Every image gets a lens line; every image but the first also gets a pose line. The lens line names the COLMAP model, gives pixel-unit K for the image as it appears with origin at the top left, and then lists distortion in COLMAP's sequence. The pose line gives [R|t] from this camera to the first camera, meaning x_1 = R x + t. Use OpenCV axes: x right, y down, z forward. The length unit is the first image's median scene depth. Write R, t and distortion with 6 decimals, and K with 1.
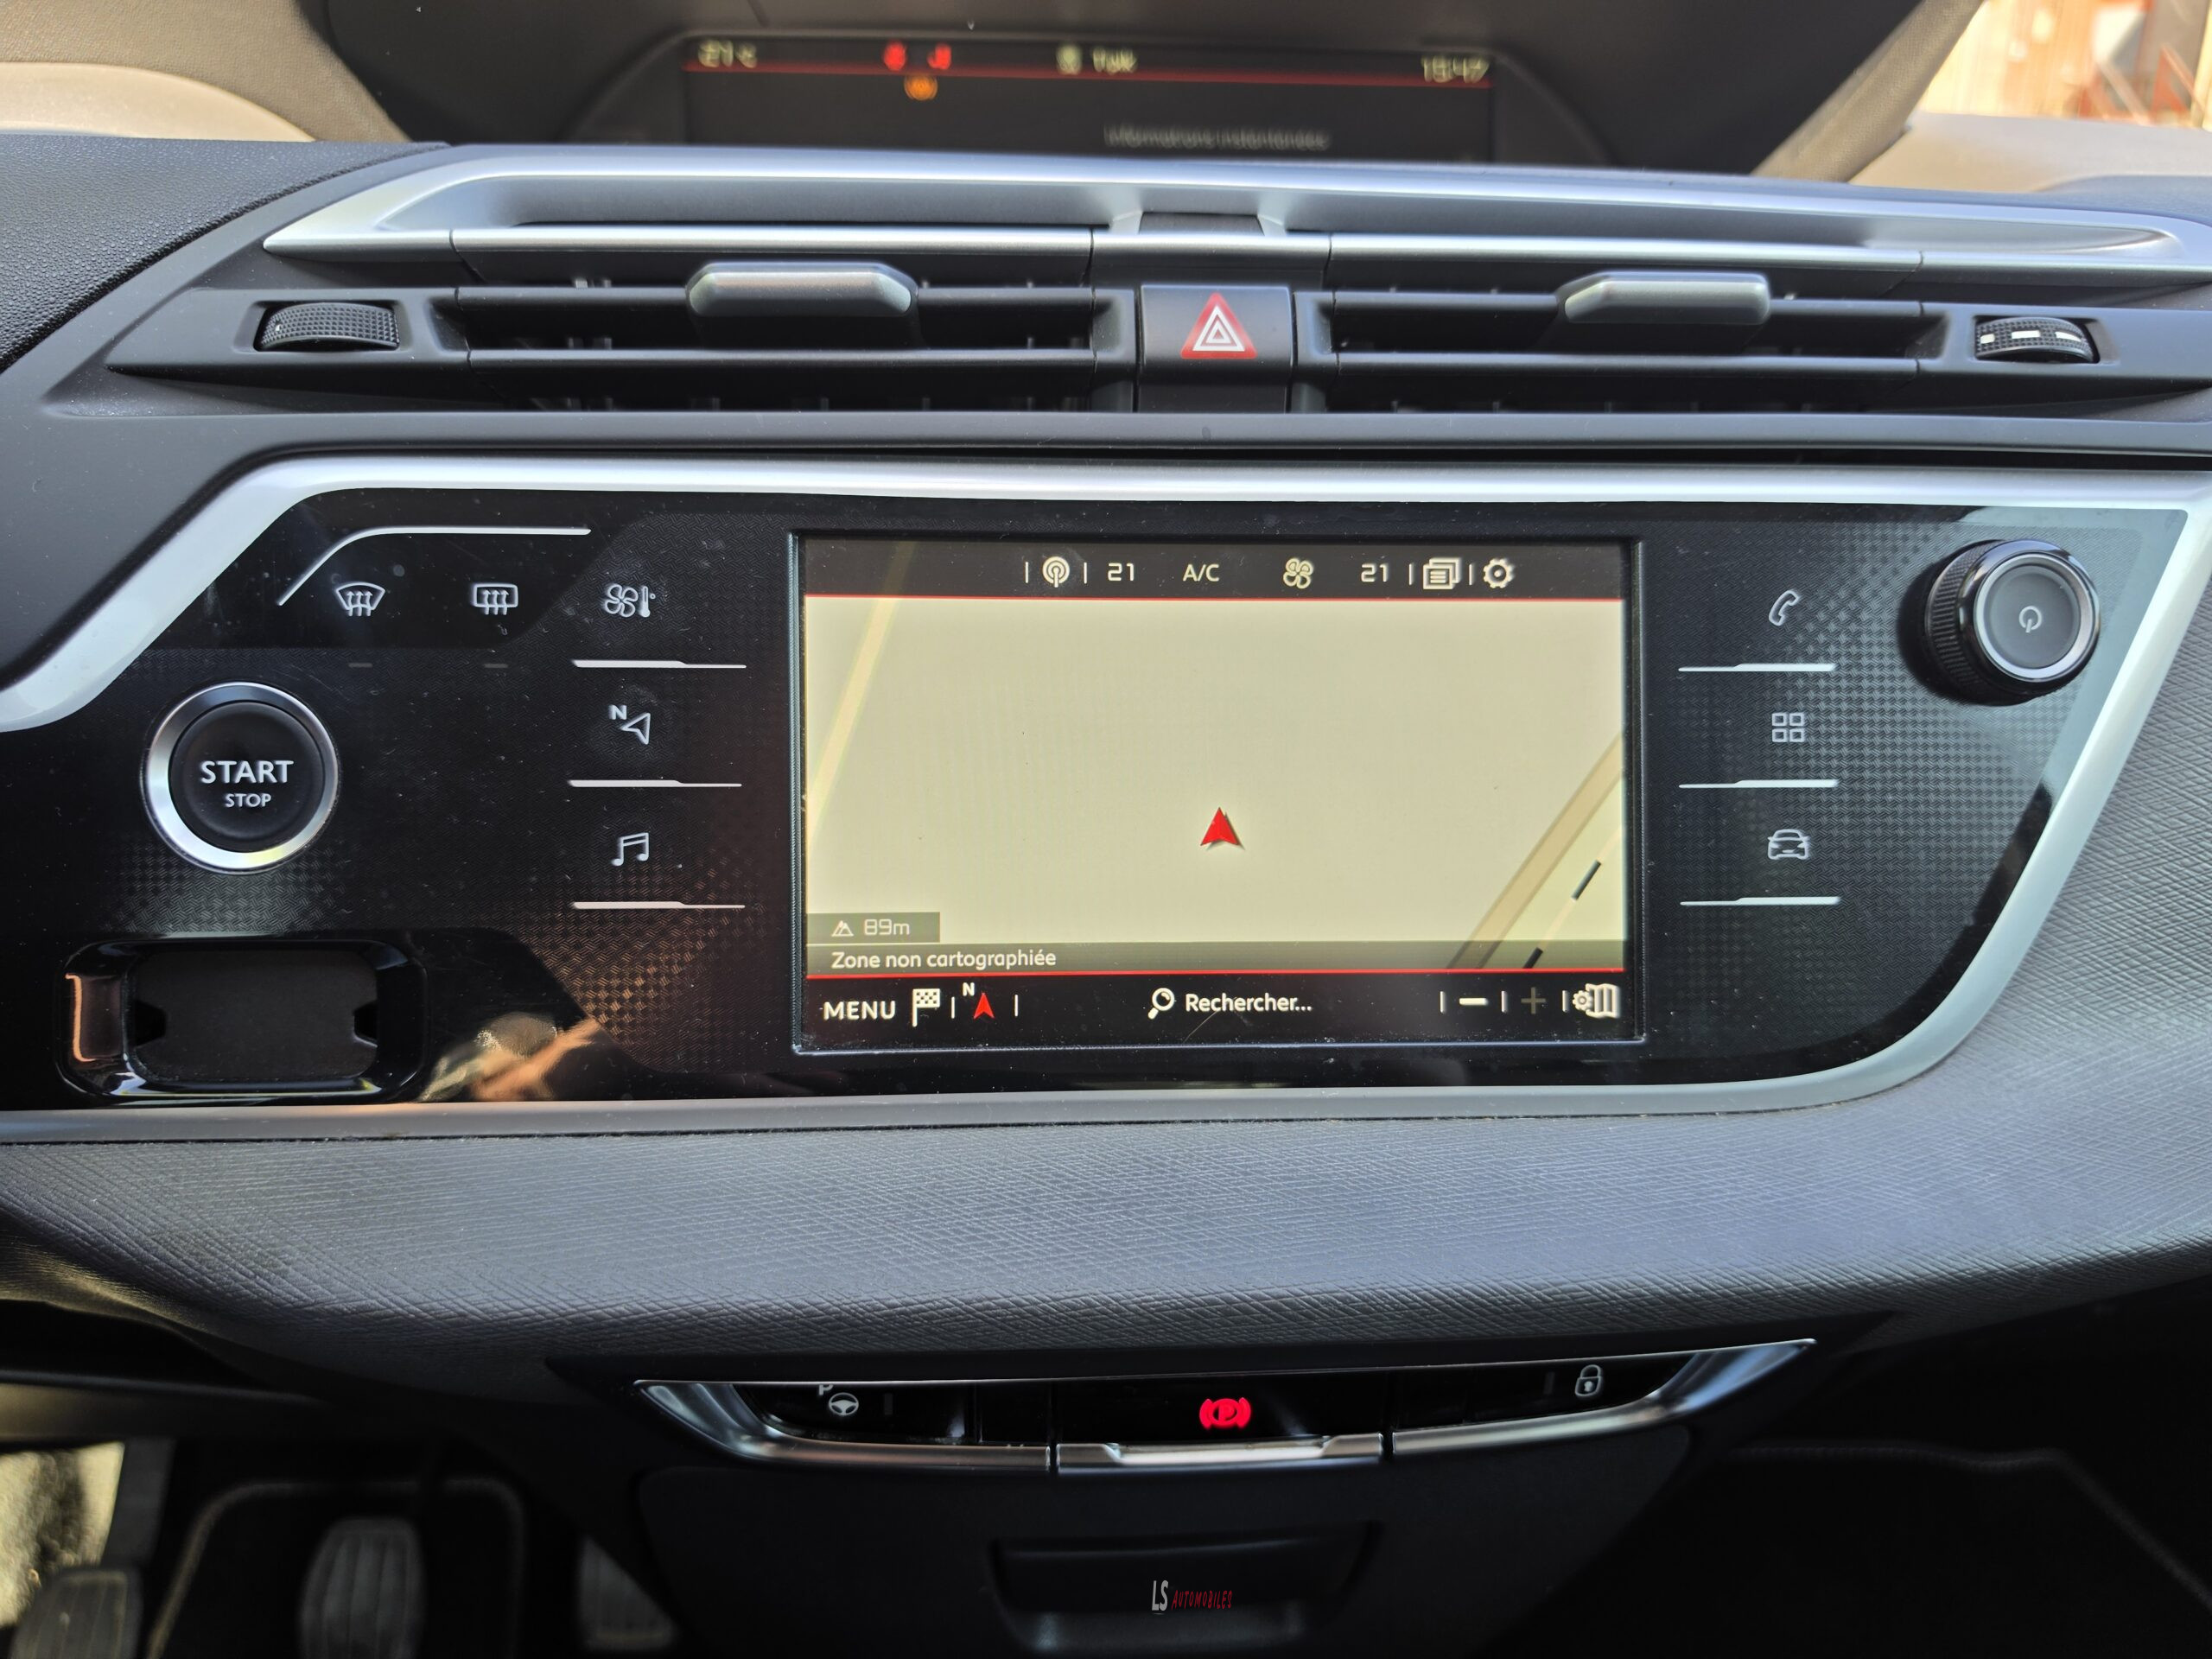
lens RADIAL K [[1625.6, 0, 1091.9], [0, 1625.6, 819.5], [0, 0, 1]] dist [-0.008633, -0.005546]
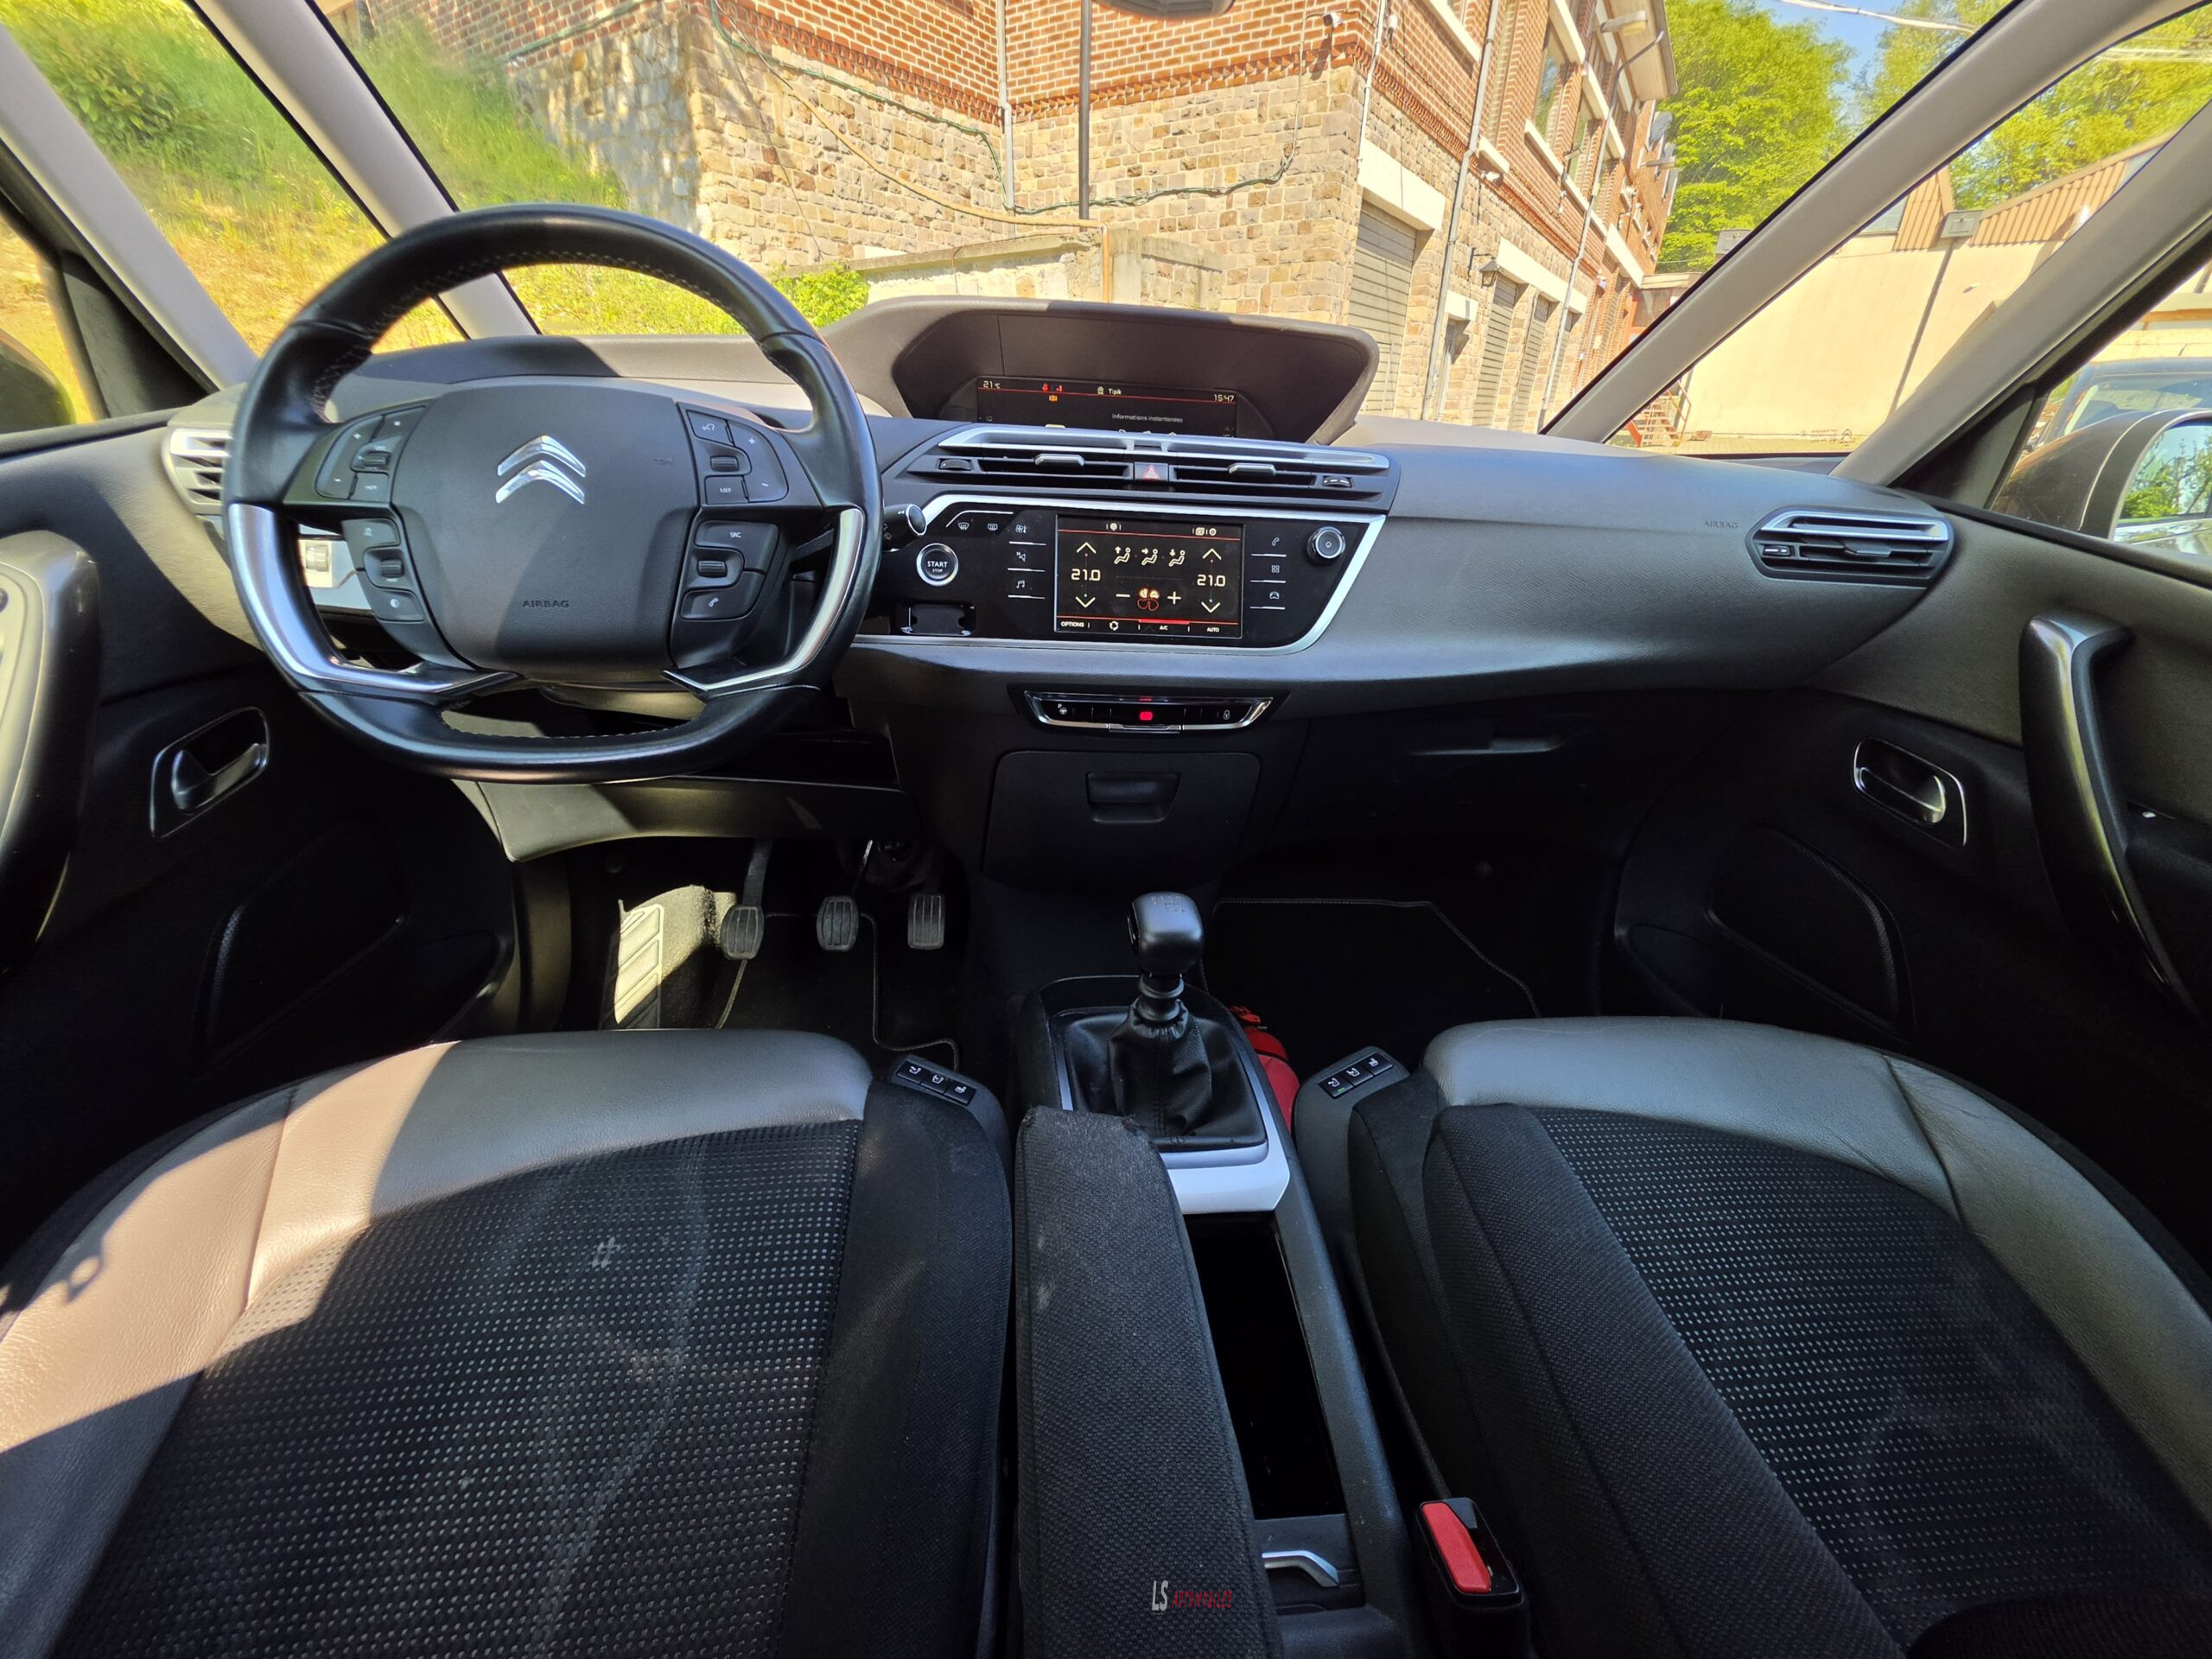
lens RADIAL K [[888.7, 0, 1080.3], [0, 888.7, 833.1], [0, 0, 1]] dist [0.004493, 0.000700]
pose [[0.999235, 0.023940, 0.030920, -0.169191], [-0.025861, 0.997658, 0.063316, 0.532582], [-0.029332, -0.064067, 0.997514, -1.487244]]
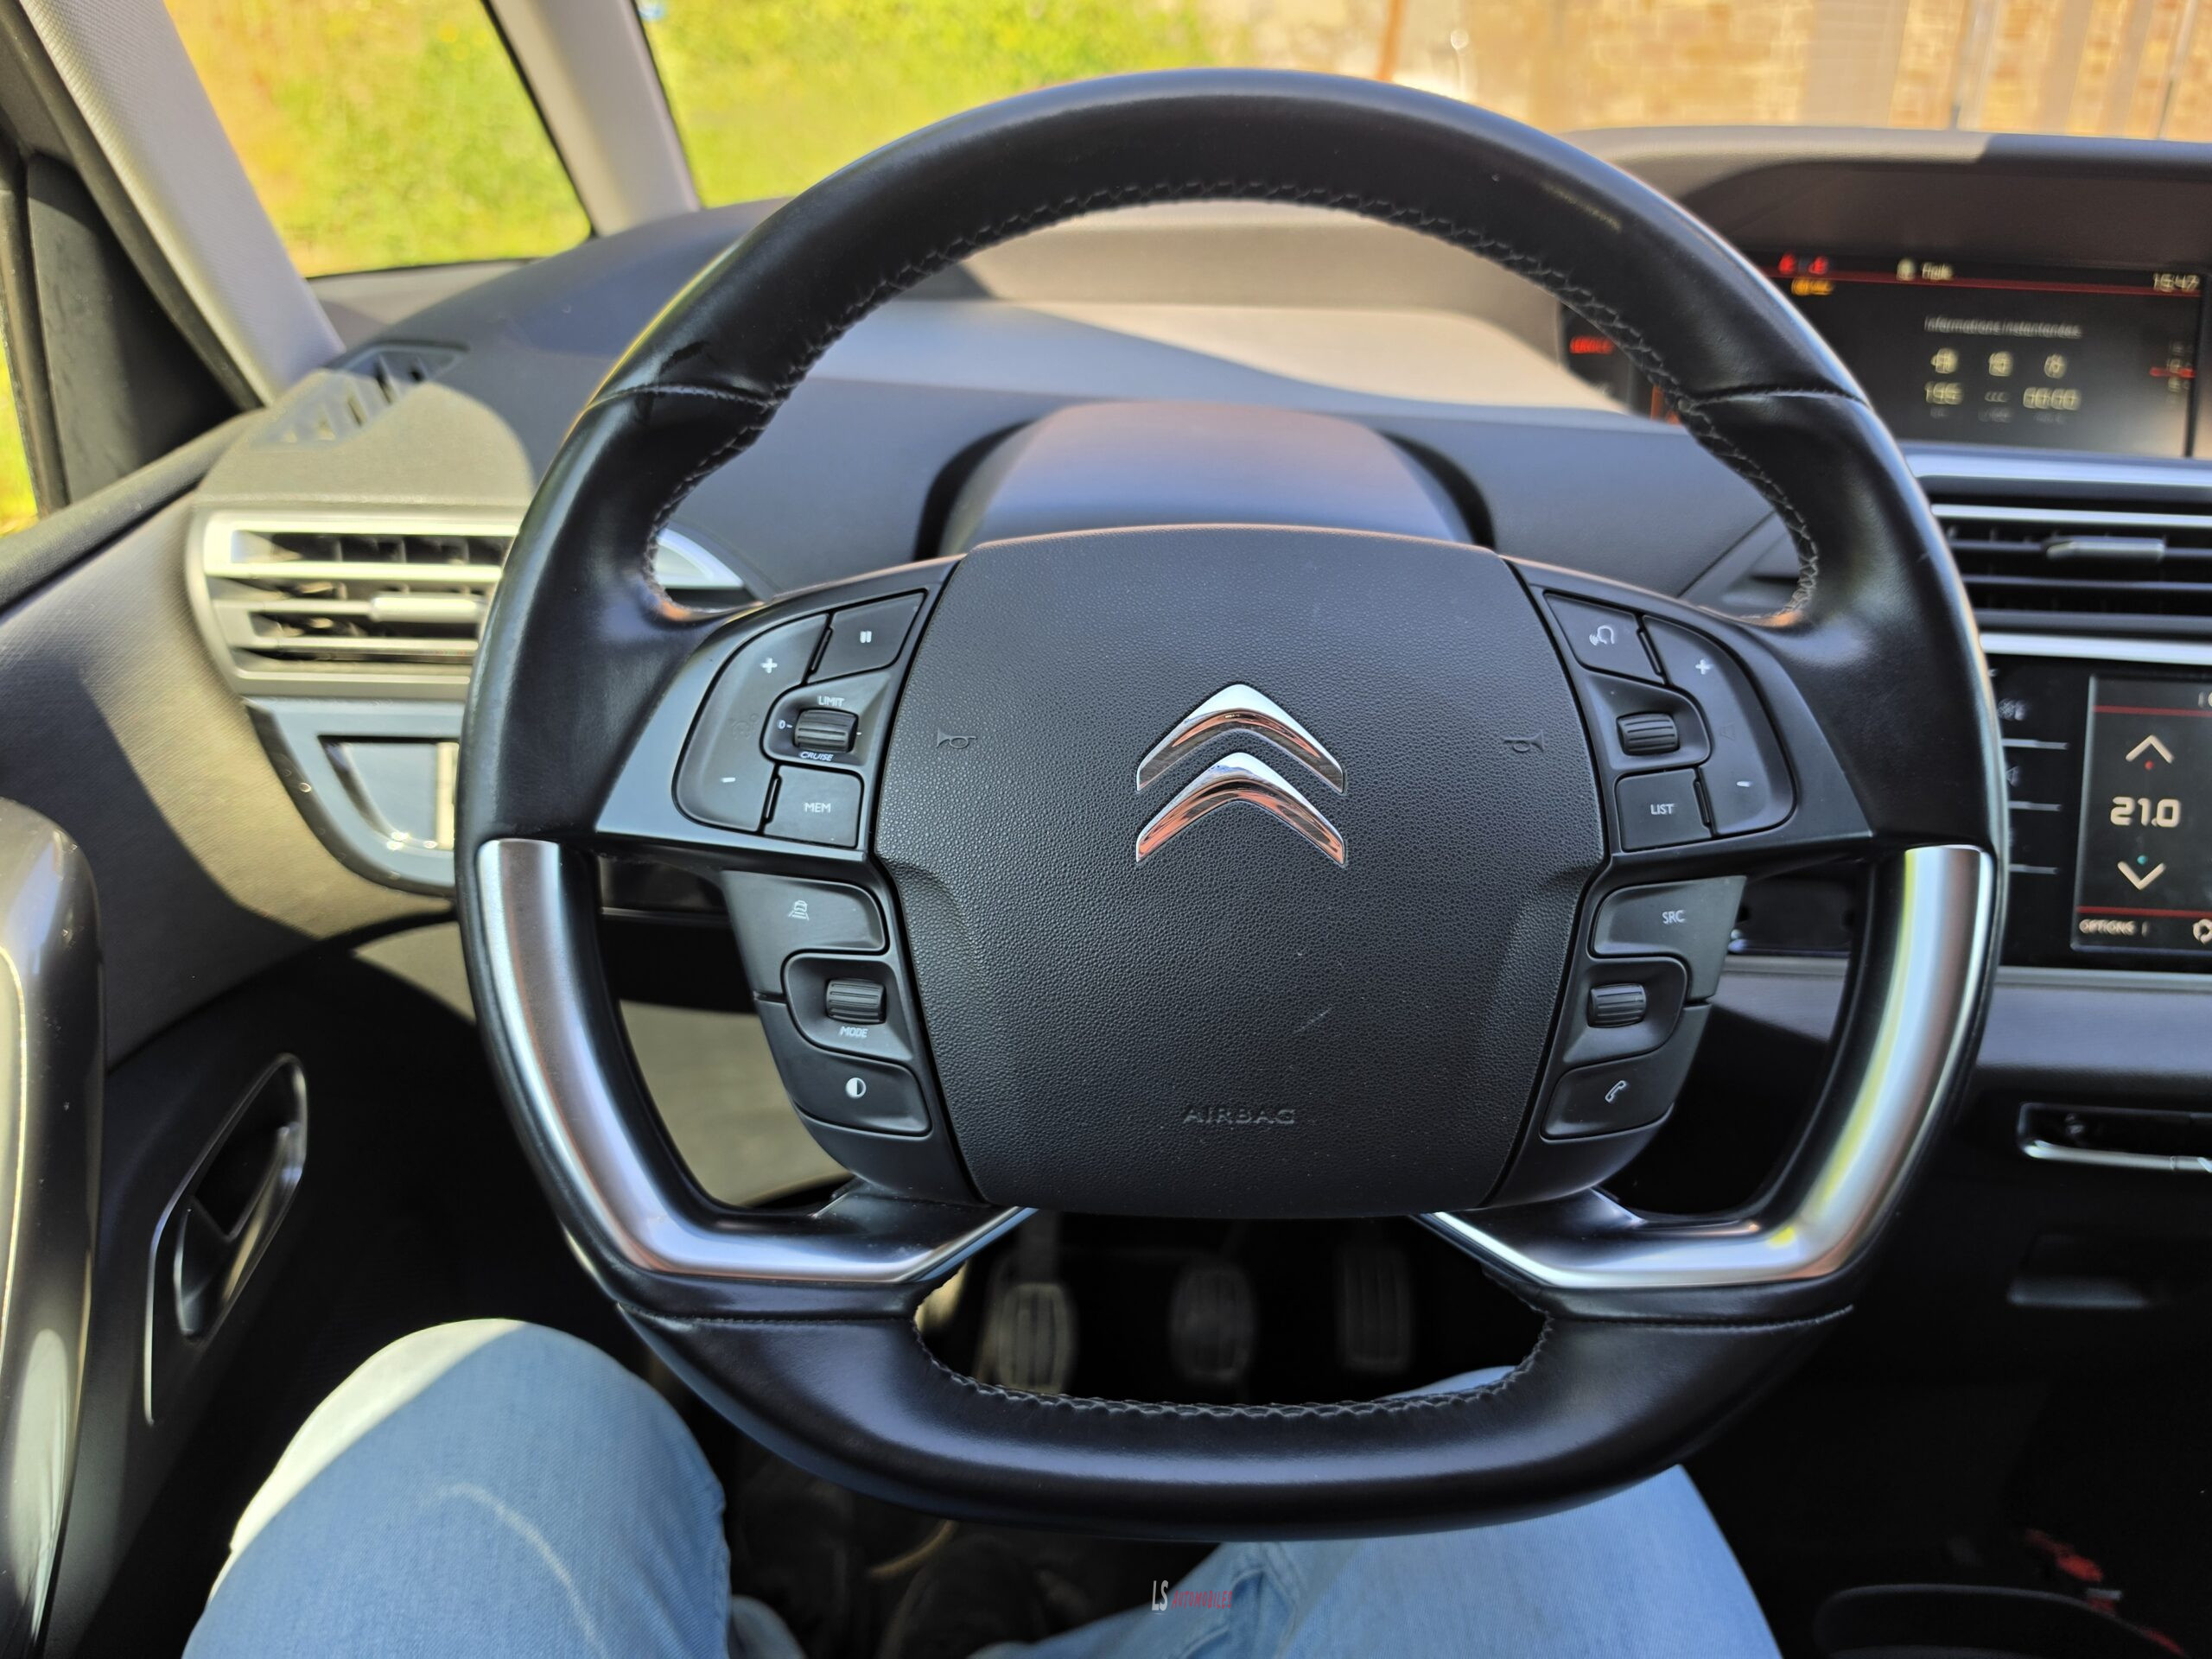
lens RADIAL K [[1625.6, 0, 1116.5], [0, 1625.6, 823.7], [0, 0, 1]] dist [-0.008633, -0.005546]
pose [[0.996462, 0.054448, -0.064023, -1.160676], [-0.051418, 0.997520, 0.048065, -0.035033], [0.066482, -0.044603, 0.996790, -0.953333]]
